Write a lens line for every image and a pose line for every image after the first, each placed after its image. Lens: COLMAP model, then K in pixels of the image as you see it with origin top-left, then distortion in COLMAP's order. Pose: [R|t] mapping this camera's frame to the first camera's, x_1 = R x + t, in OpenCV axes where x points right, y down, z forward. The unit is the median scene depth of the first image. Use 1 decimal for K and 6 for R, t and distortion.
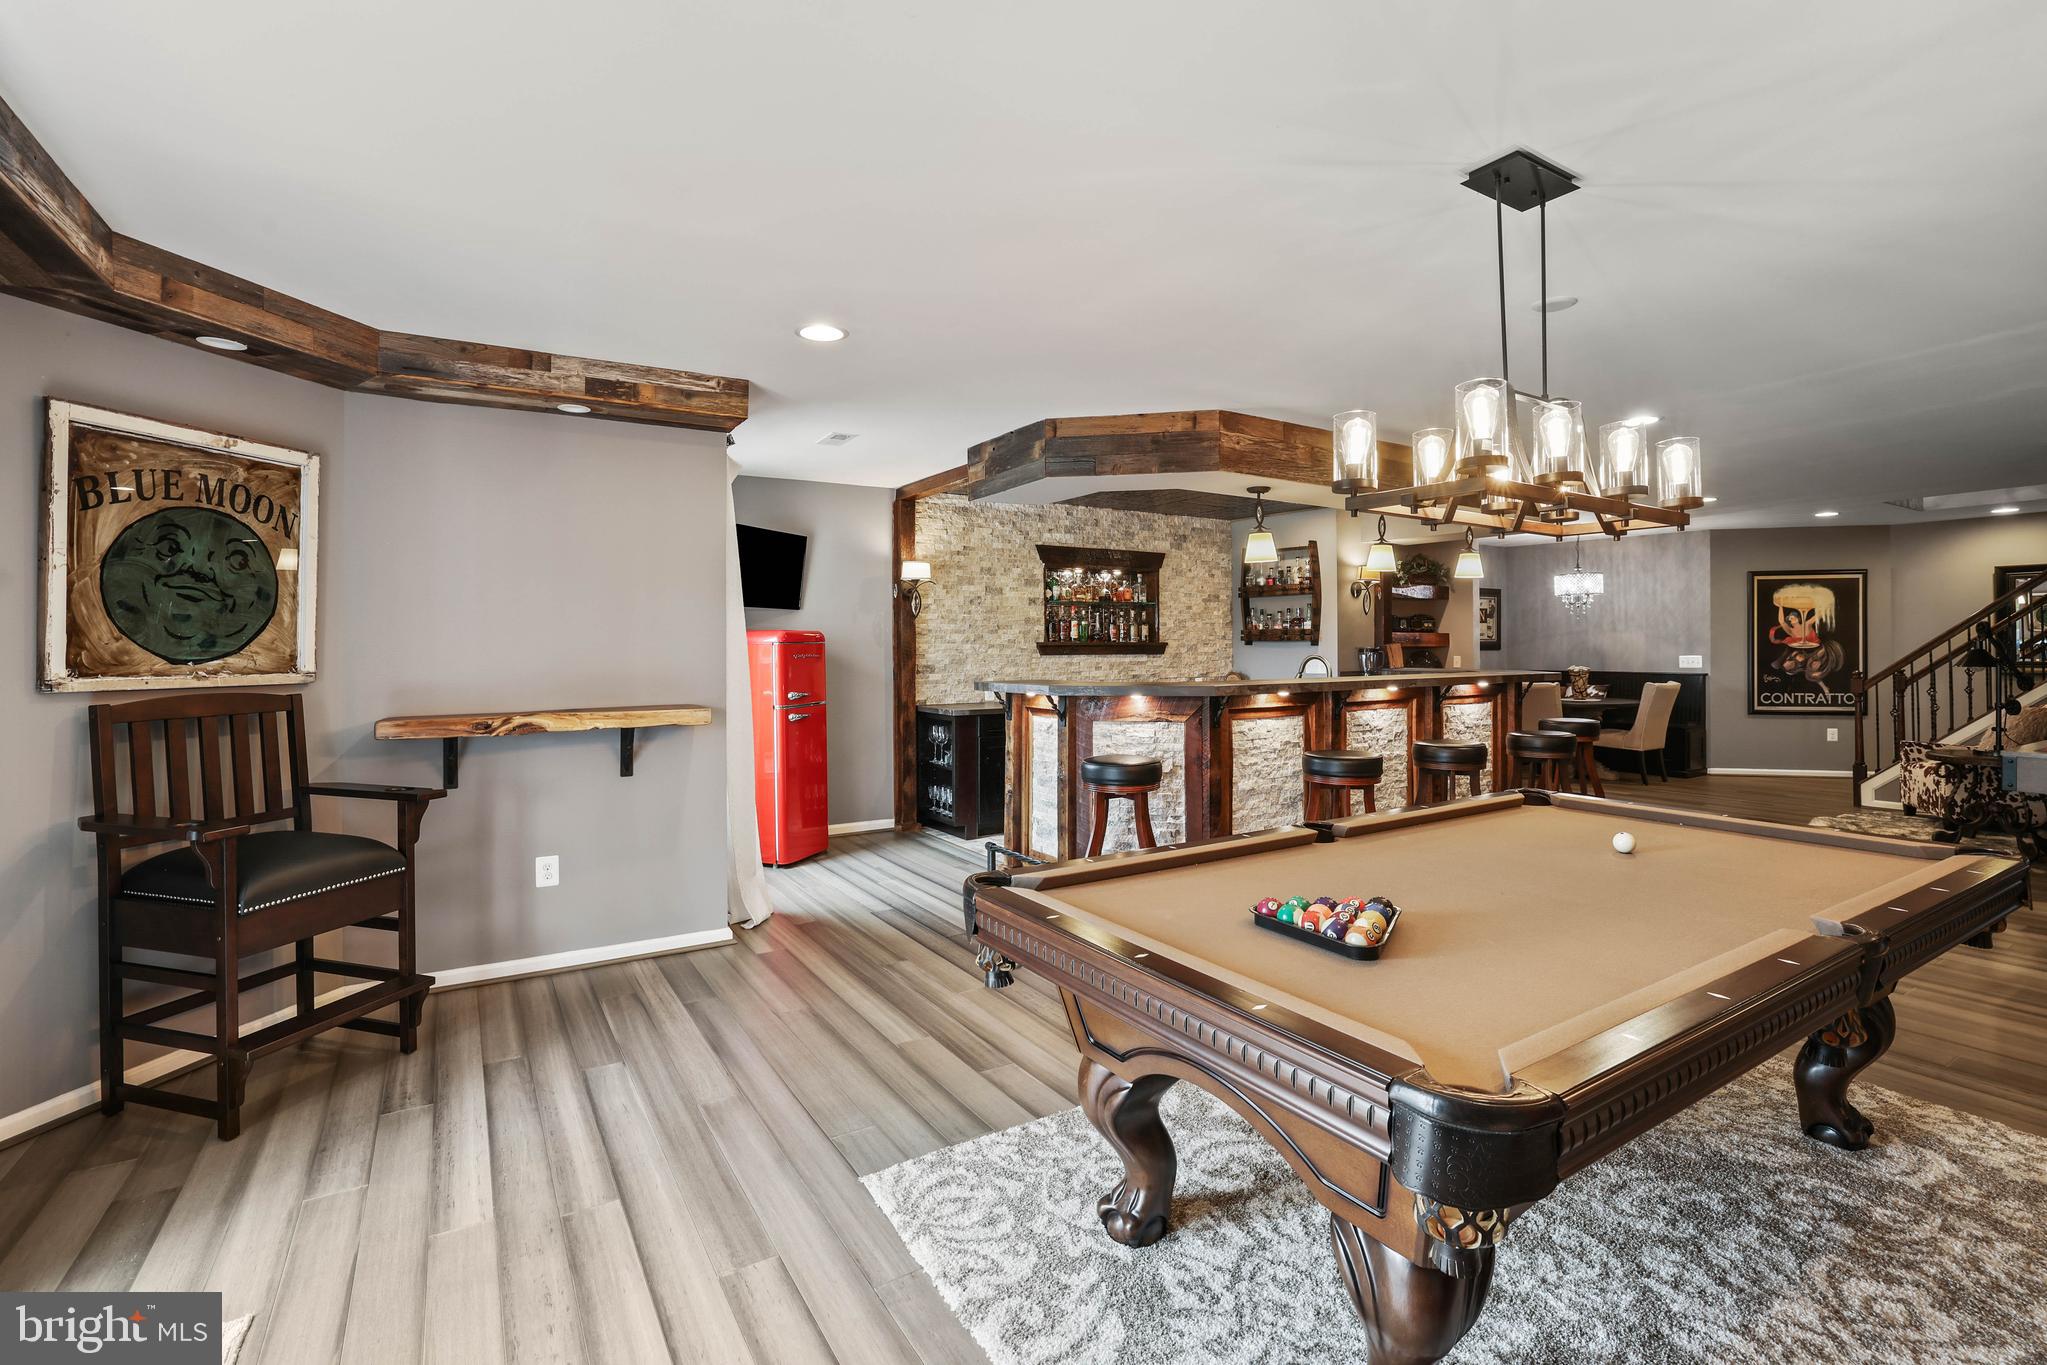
lens RADIAL K [[919.0, 0, 982.5], [0, 919.0, 651.6], [0, 0, 1]] dist [-0.029641, 0.000820]
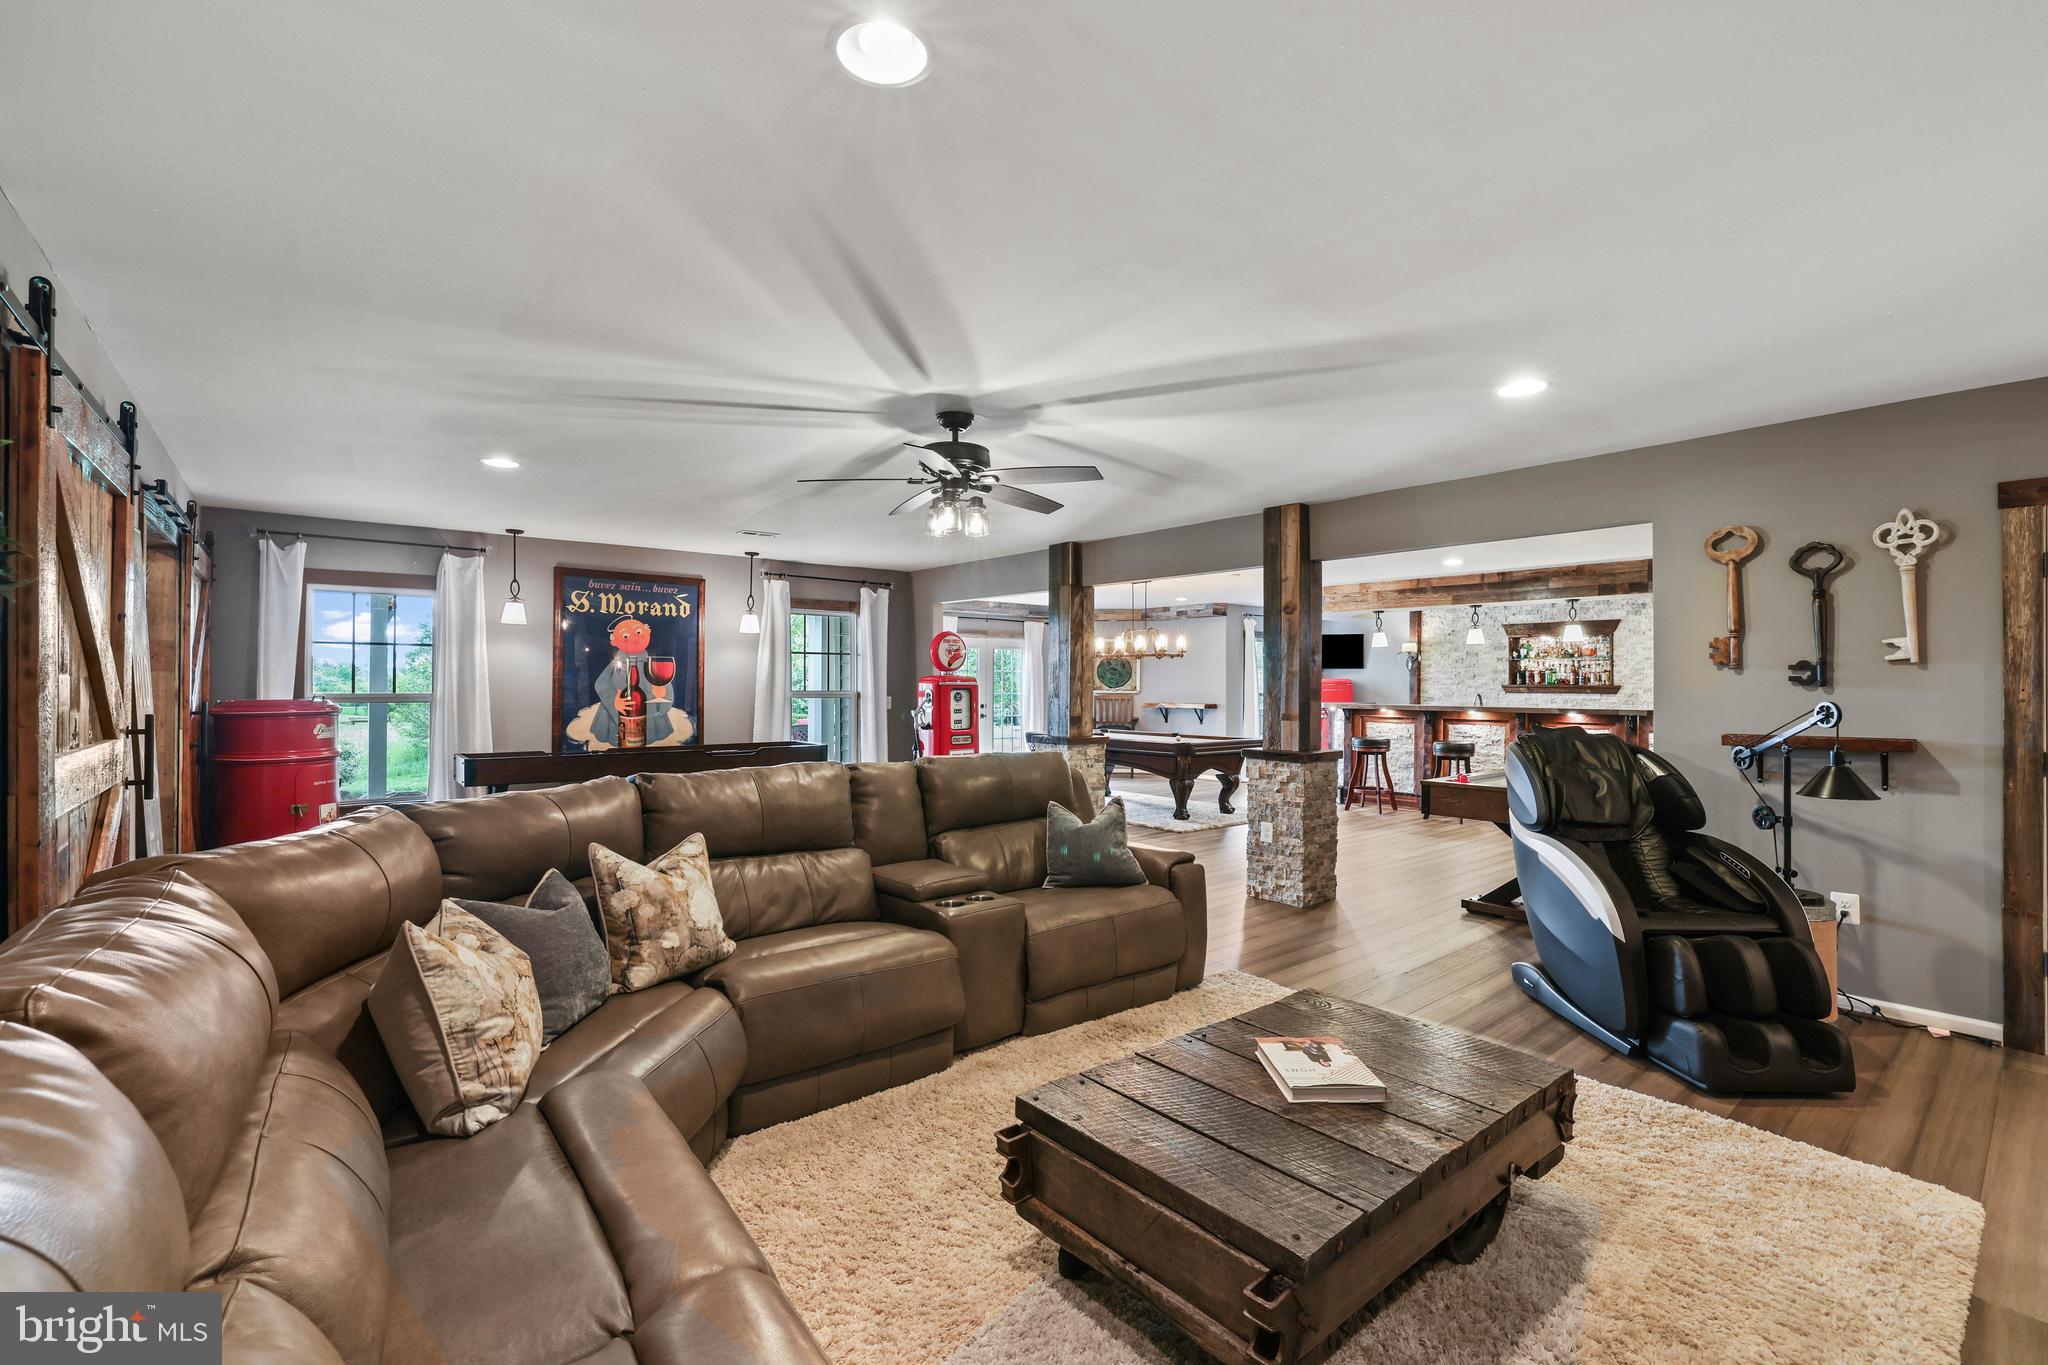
lens RADIAL K [[905.1, 0, 1018.7], [0, 905.1, 688.1], [0, 0, 1]] dist [-0.044730, 0.014648]
pose [[0.161607, 0.007997, -0.986823, 1.527759], [-0.011709, 0.999912, 0.006186, -0.004600], [0.986786, 0.010555, 0.161686, -0.093664]]
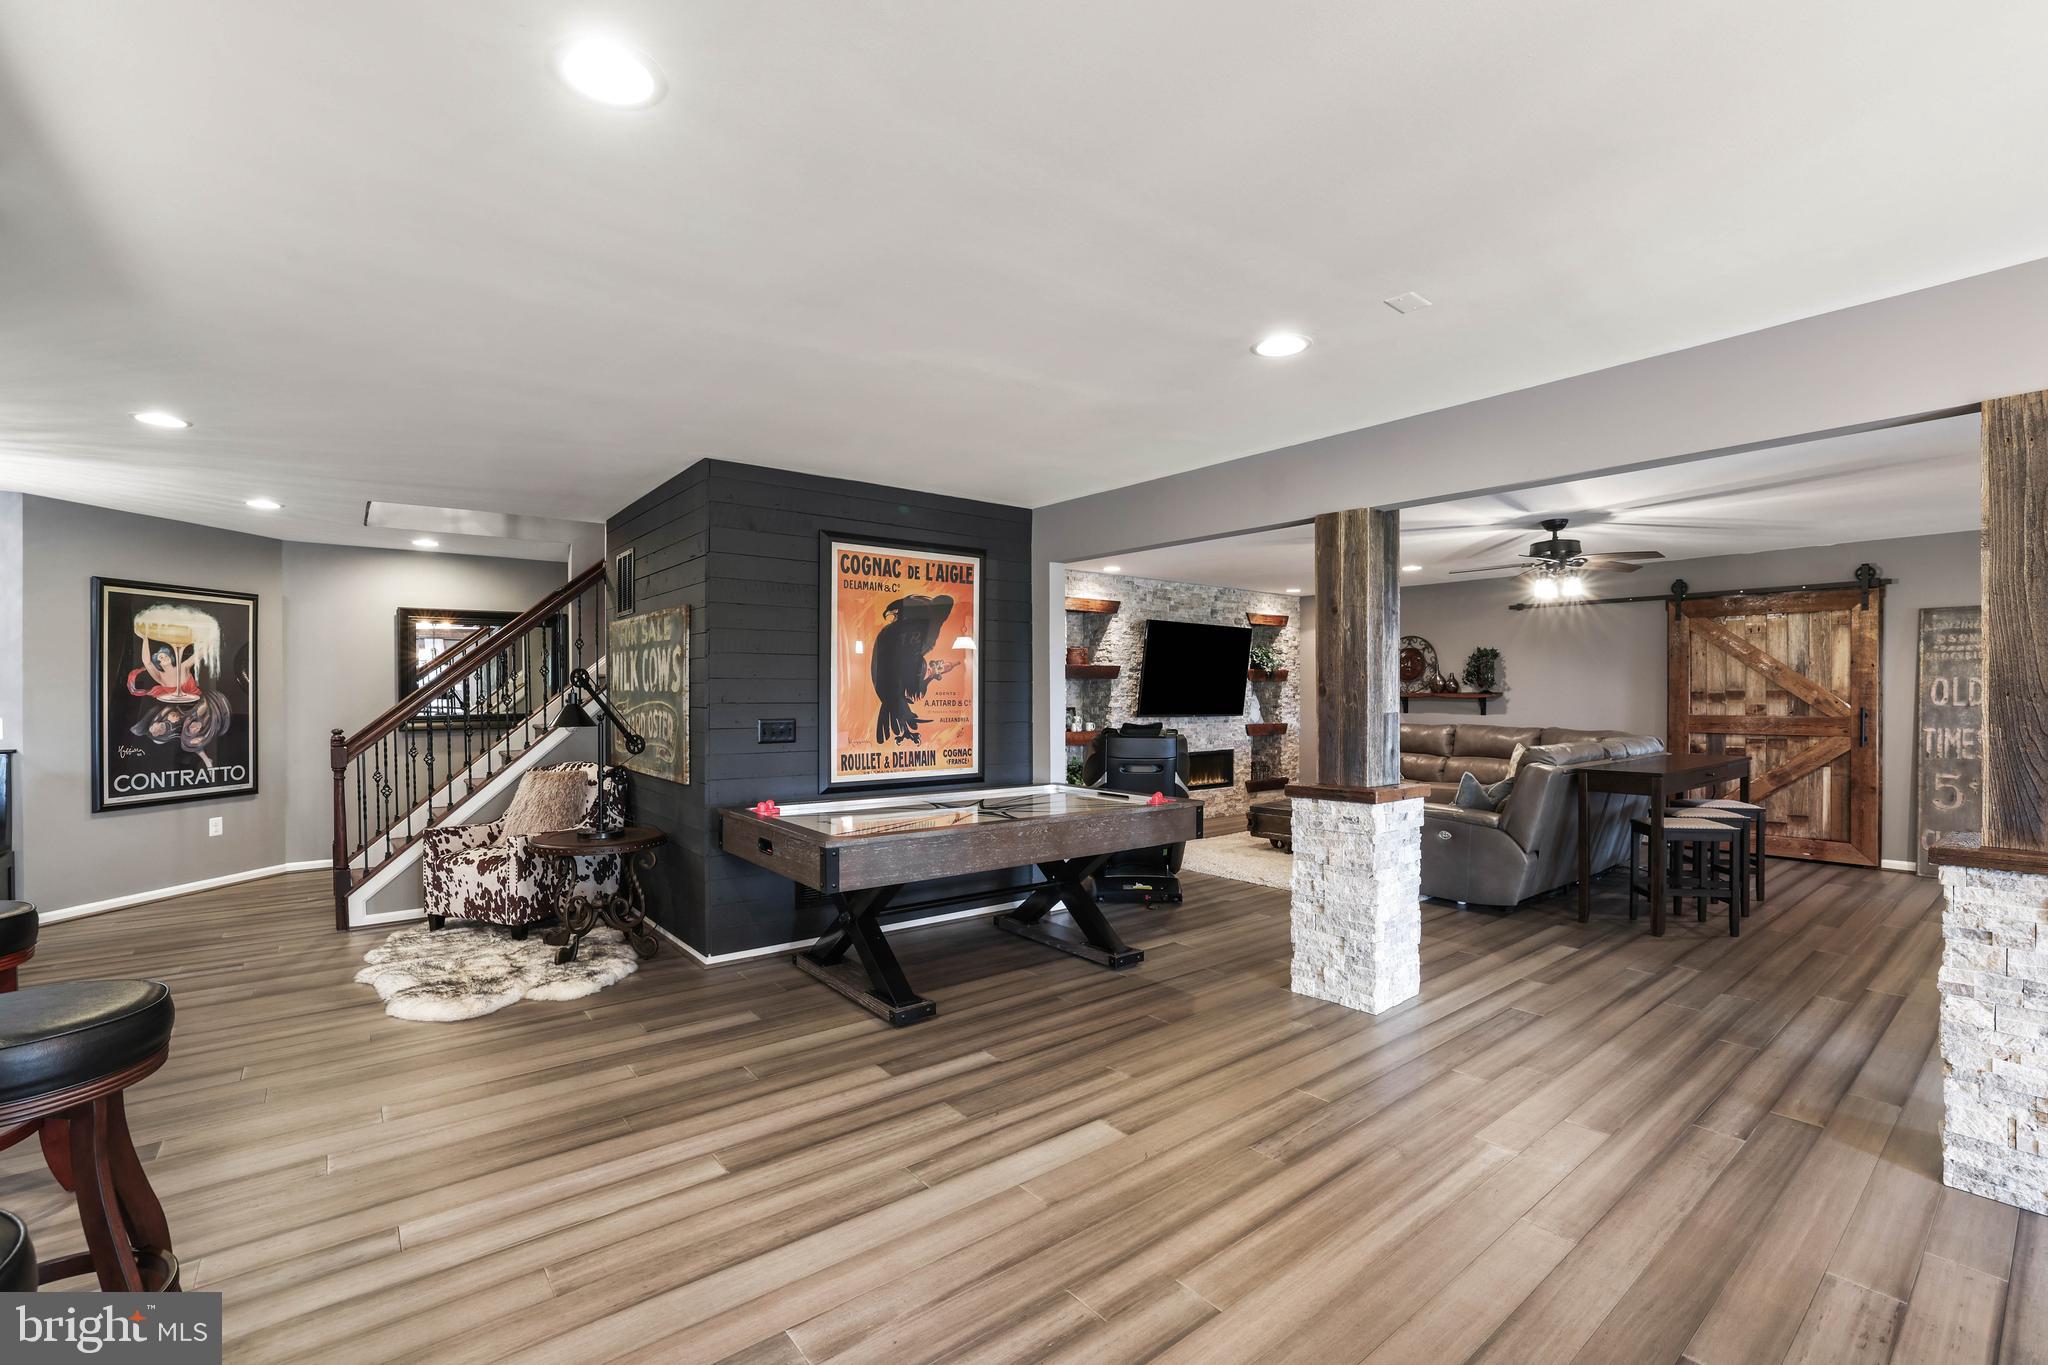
lens RADIAL K [[886.1, 0, 1021.1], [0, 886.1, 695.1], [0, 0, 1]] dist [-0.045402, 0.014928]
pose [[-0.141500, 0.000190, 0.989938, 0.238927], [0.008534, 0.999963, 0.001028, -0.005850], [-0.989901, 0.008593, -0.141496, 0.572424]]
